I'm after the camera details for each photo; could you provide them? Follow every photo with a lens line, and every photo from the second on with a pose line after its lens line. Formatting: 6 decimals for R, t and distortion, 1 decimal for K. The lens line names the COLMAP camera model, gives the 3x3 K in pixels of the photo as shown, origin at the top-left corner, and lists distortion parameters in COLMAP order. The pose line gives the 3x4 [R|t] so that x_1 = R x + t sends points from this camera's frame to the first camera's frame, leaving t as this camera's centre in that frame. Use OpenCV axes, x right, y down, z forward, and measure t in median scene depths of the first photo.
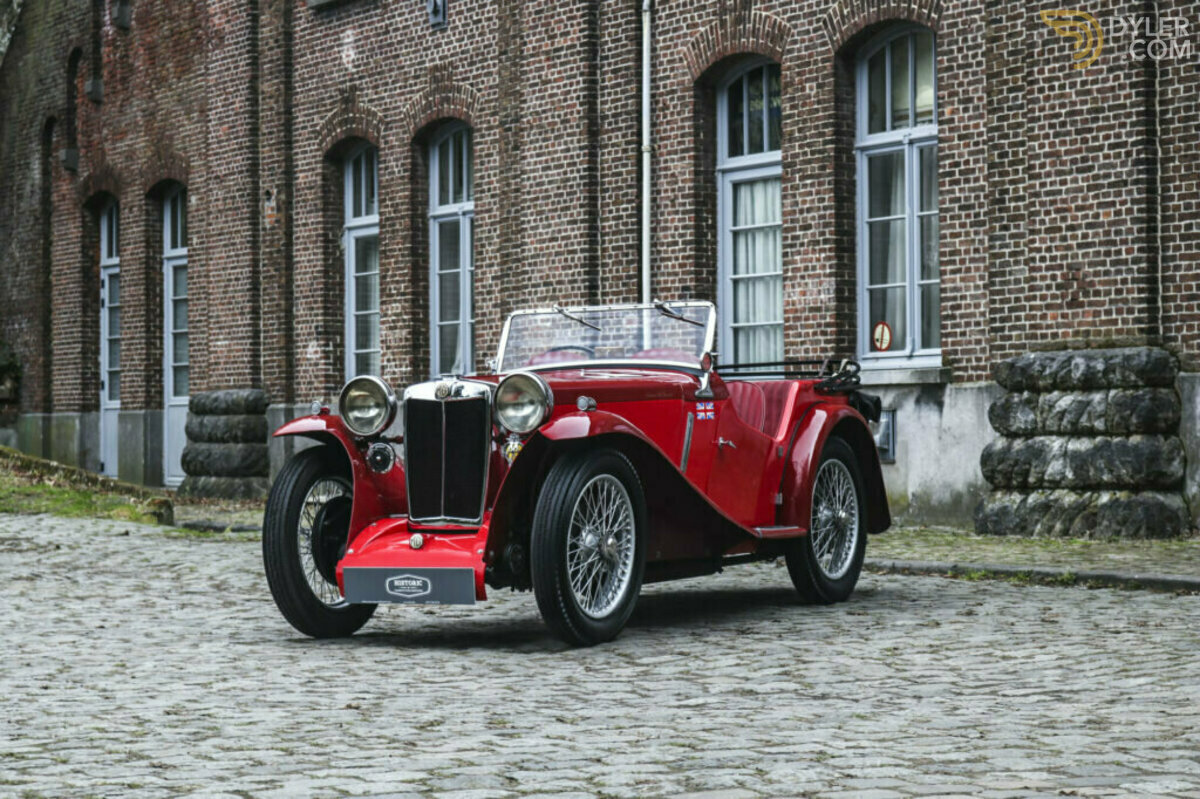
lens RADIAL K [[2870.5, 0, 597.2], [0, 2870.5, 406.1], [0, 0, 1]] dist [0.047949, 0.000000]
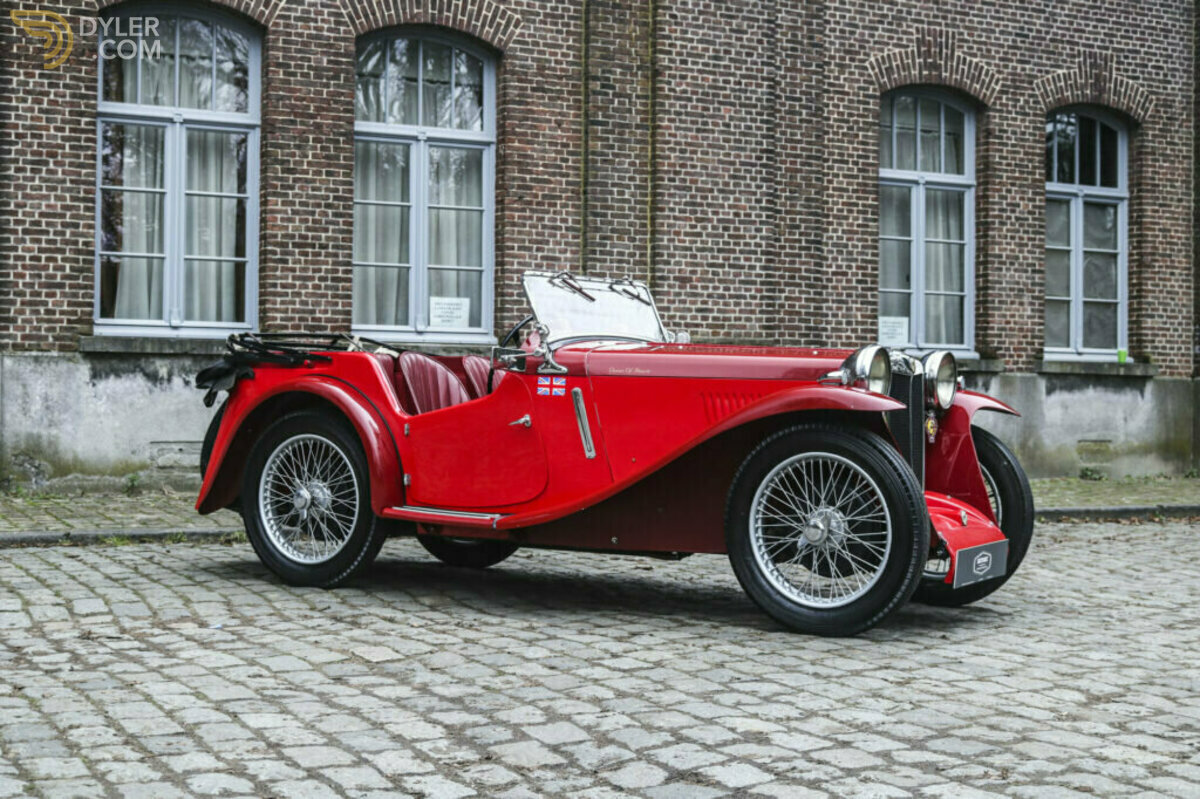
lens RADIAL K [[1733.2, 0, 606.9], [0, 1733.2, 400.1], [0, 0, 1]] dist [-0.040503, 0.000000]
pose [[0.082861, 0.012250, 0.996486, -0.377238], [-0.019343, 0.999756, -0.010682, 0.008599], [-0.996373, -0.018390, 0.083078, 0.608127]]
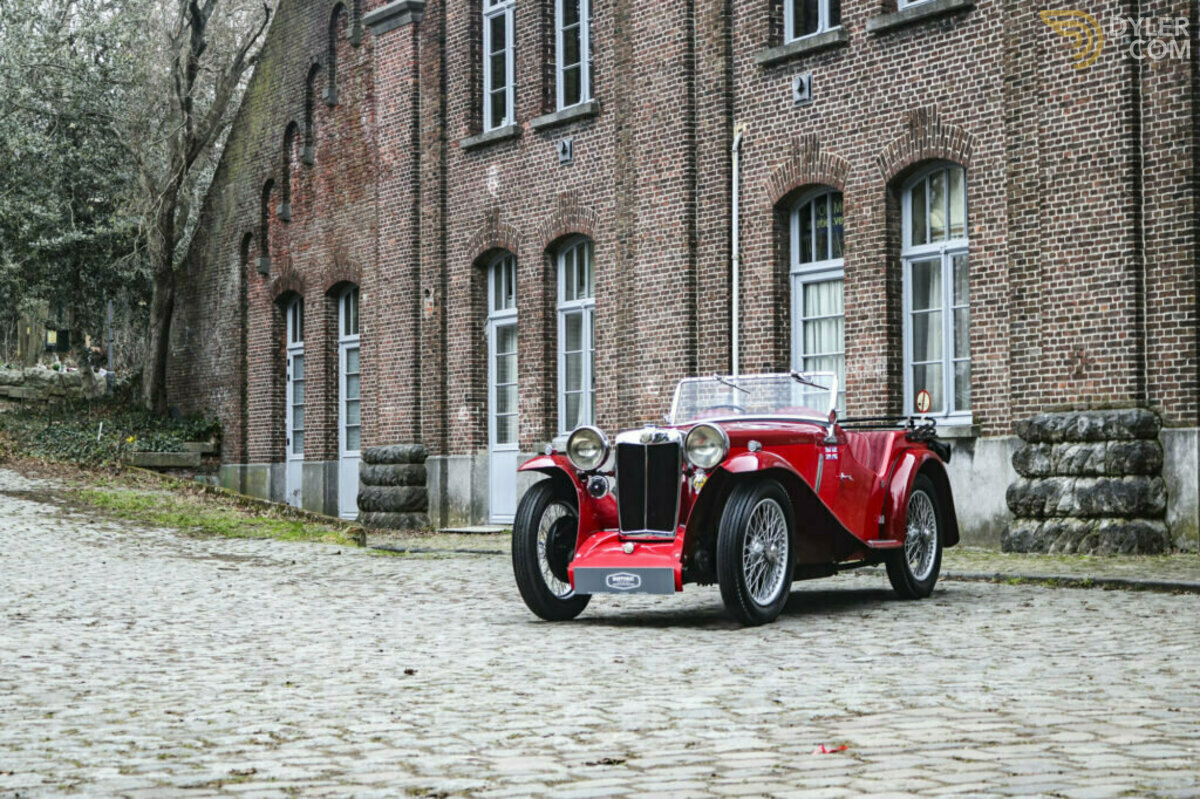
lens RADIAL K [[2320.7, 0, 598.5], [0, 2320.7, 405.5], [0, 0, 1]] dist [-0.007835, 0.000000]
pose [[0.999916, 0.000490, -0.012964, -0.035621], [-0.000815, 0.999685, -0.025086, 0.004201], [0.012948, 0.025094, 0.999601, -0.052938]]
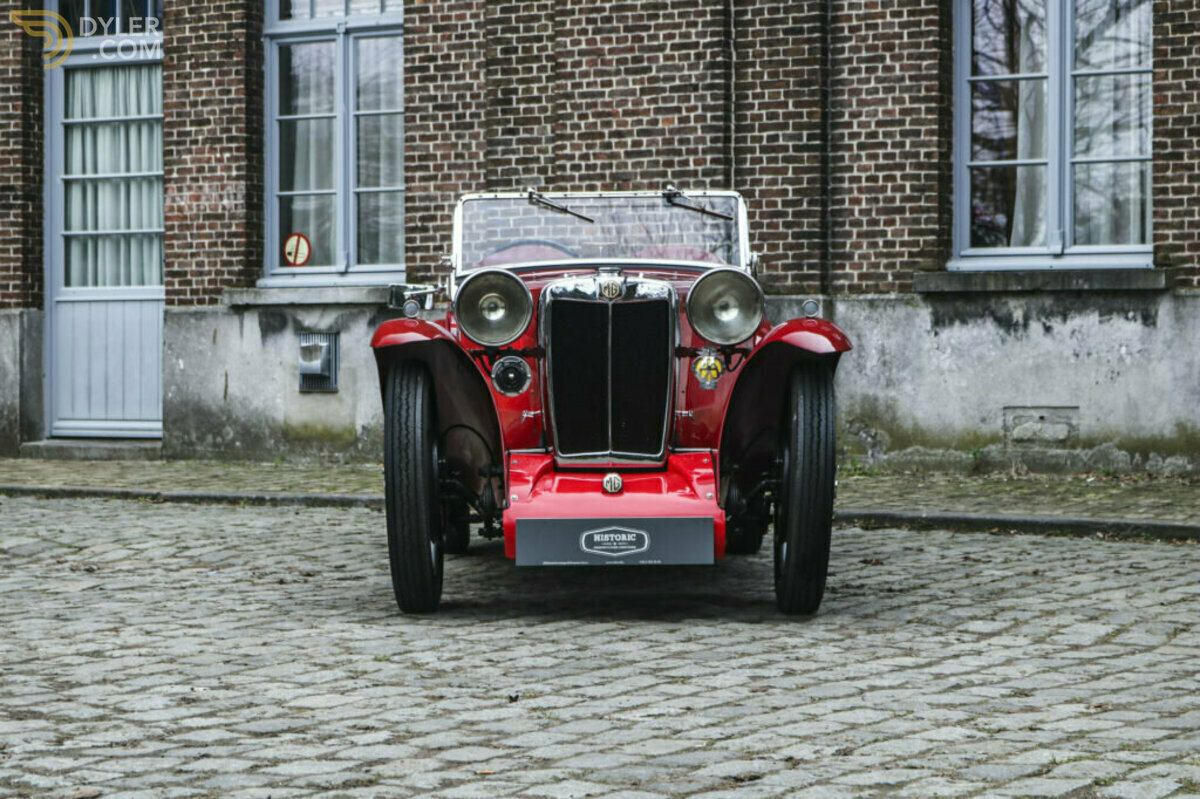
lens RADIAL K [[2870.5, 0, 597.9], [0, 2870.5, 389.6], [0, 0, 1]] dist [0.047949, 0.000000]
pose [[0.884991, 0.005234, 0.465579, -0.241223], [-0.012542, 0.999842, 0.012600, 0.006879], [-0.465440, -0.016990, 0.884917, 0.179784]]
